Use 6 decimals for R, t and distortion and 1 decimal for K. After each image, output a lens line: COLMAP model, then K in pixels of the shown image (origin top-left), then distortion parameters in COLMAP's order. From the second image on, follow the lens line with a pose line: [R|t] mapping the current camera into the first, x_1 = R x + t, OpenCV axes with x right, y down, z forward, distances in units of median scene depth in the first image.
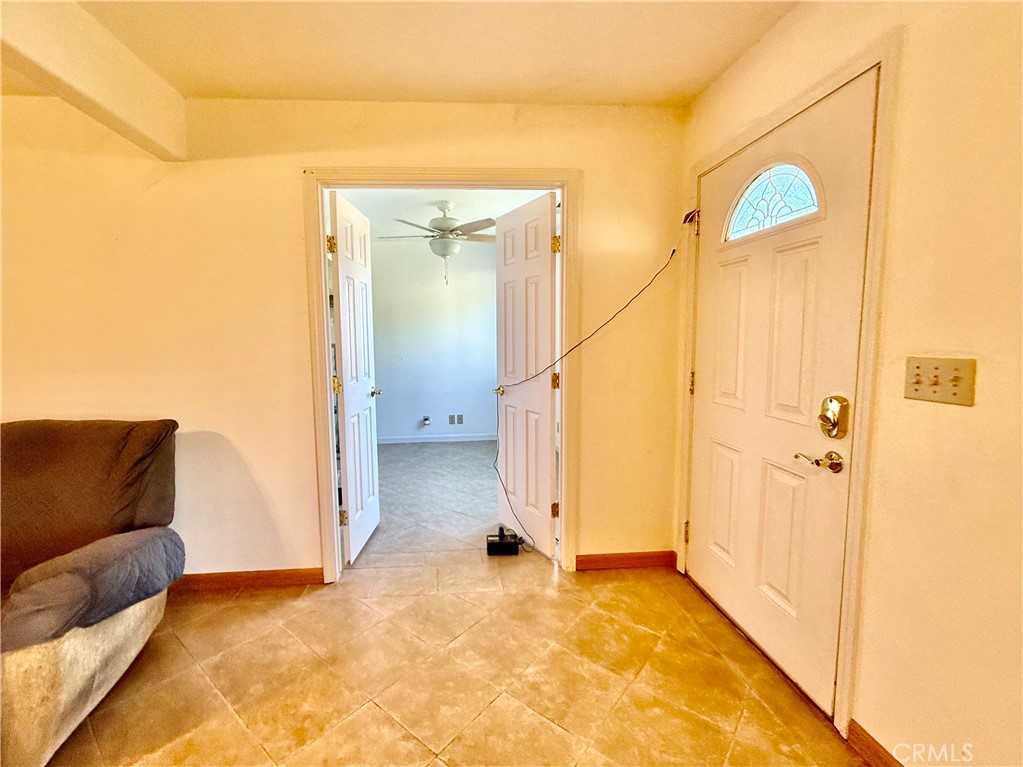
lens RADIAL K [[452.2, 0, 482.8], [0, 452.2, 380.8], [0, 0, 1]] dist [-0.001010, -0.000318]
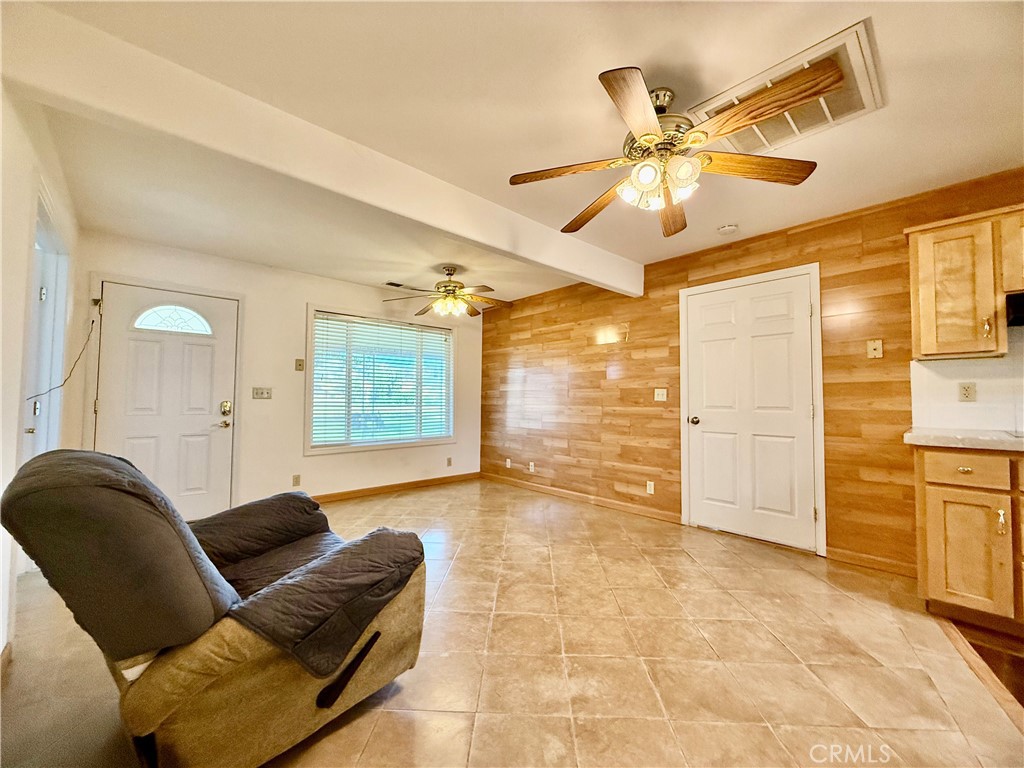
lens RADIAL K [[408.9, 0, 520.3], [0, 408.9, 383.6], [0, 0, 1]] dist [0.000291, 0.000009]
pose [[-0.633971, 0.040006, 0.772321, -1.486919], [0.076899, 0.996973, 0.011482, 0.022344], [-0.769524, 0.066670, -0.635128, 0.734422]]
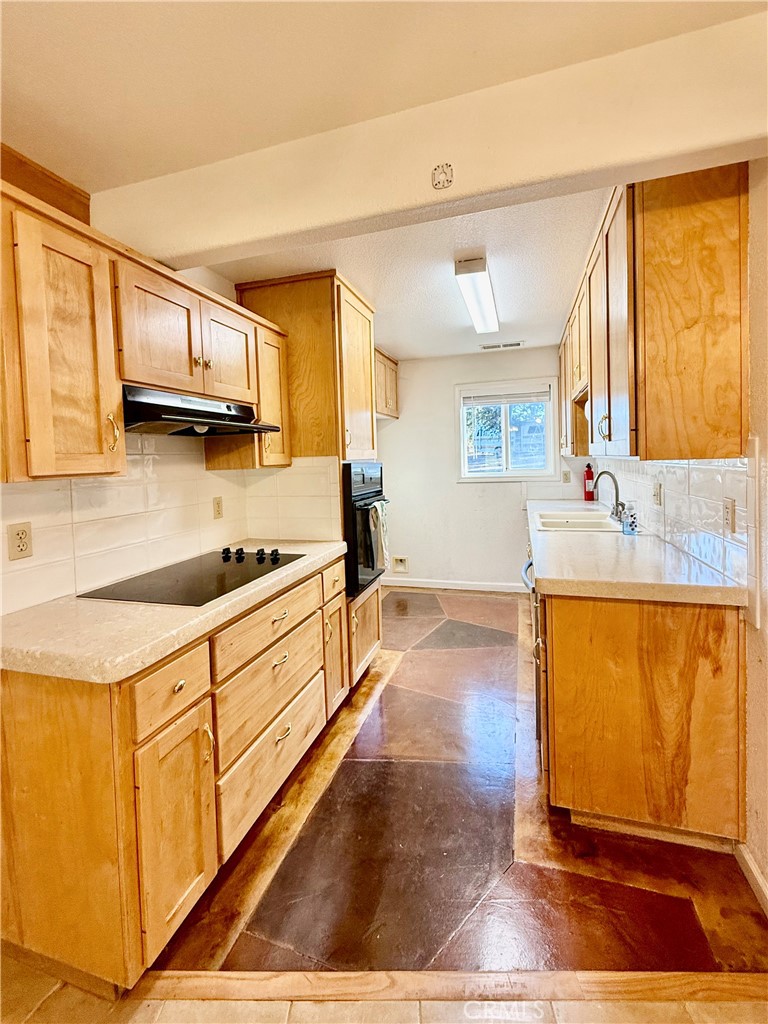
lens RADIAL K [[452.6, 0, 383.4], [0, 452.6, 473.0], [0, 0, 1]] dist [-0.001010, -0.000318]
pose [[-0.360650, 0.056009, -0.931018, -1.018163], [-0.051153, 0.995505, 0.079703, -0.025920], [0.931297, 0.076369, -0.356164, -0.091251]]
